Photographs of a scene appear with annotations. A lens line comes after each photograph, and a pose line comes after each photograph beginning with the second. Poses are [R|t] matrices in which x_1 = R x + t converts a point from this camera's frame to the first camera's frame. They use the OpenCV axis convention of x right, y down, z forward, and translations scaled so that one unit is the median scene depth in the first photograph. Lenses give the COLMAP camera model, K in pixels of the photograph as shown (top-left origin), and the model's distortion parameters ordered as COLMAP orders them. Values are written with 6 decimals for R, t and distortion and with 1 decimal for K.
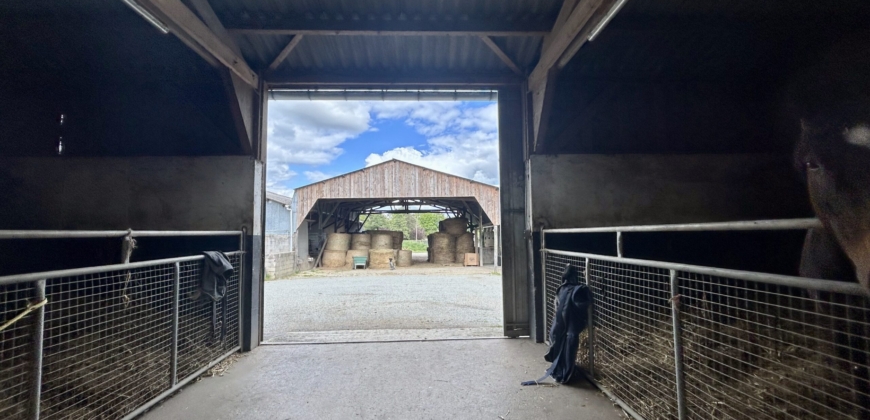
lens RADIAL K [[352.6, 0, 433.1], [0, 352.6, 209.3], [0, 0, 1]] dist [0.003496, -0.001577]
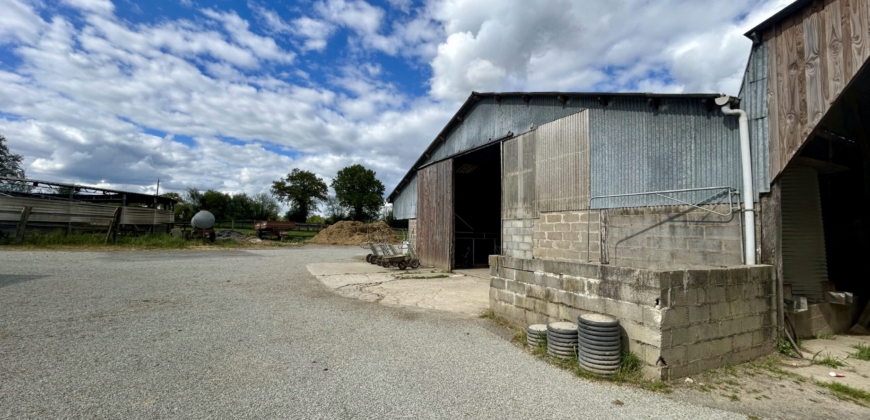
lens RADIAL K [[352.6, 0, 431.0], [0, 352.6, 208.8], [0, 0, 1]] dist [0.003496, -0.001577]
pose [[0.424309, -0.039549, -0.904653, -0.223115], [0.034856, 0.999019, -0.027326, 0.064756], [0.904846, -0.019938, 0.425271, 0.570990]]
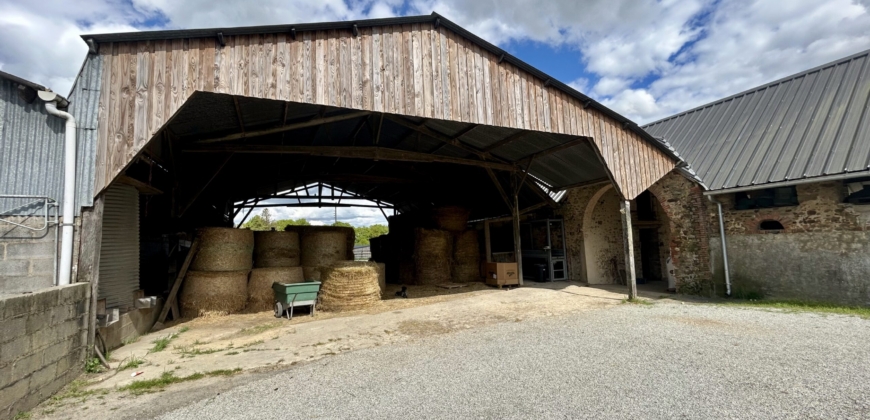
lens RADIAL K [[352.6, 0, 432.2], [0, 352.6, 209.2], [0, 0, 1]] dist [0.003496, -0.001577]
pose [[0.925606, 0.011498, 0.378313, -0.222799], [0.001213, 0.999443, -0.033342, 0.064678], [-0.378486, 0.031320, 0.925077, 0.580395]]
